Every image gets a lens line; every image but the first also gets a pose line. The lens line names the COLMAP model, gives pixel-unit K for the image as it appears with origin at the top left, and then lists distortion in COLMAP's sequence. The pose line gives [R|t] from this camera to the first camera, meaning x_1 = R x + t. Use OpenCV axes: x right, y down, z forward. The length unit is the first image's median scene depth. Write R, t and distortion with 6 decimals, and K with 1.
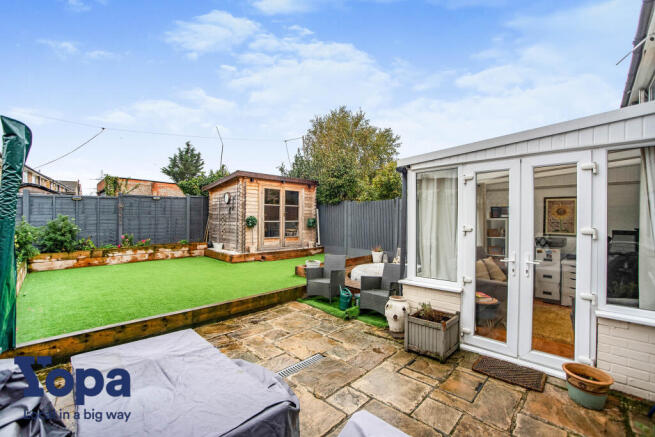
lens RADIAL K [[285.6, 0, 327.5], [0, 285.6, 218.5], [0, 0, 1]] dist [-0.000418, 0.000015]
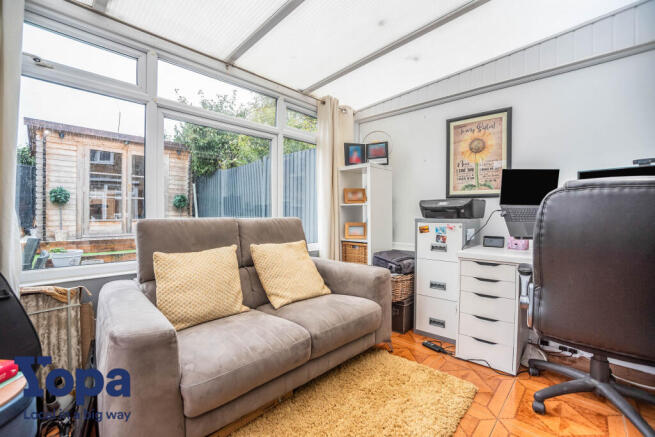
lens RADIAL K [[275.6, 0, 327.5], [0, 275.6, 218.5], [0, 0, 1]] dist [-0.000486, -0.000005]
pose [[0.999354, 0.001410, -0.035915, 0.396232], [-0.001329, 0.999997, 0.002283, 0.063186], [0.035919, -0.002234, 0.999352, 0.364486]]
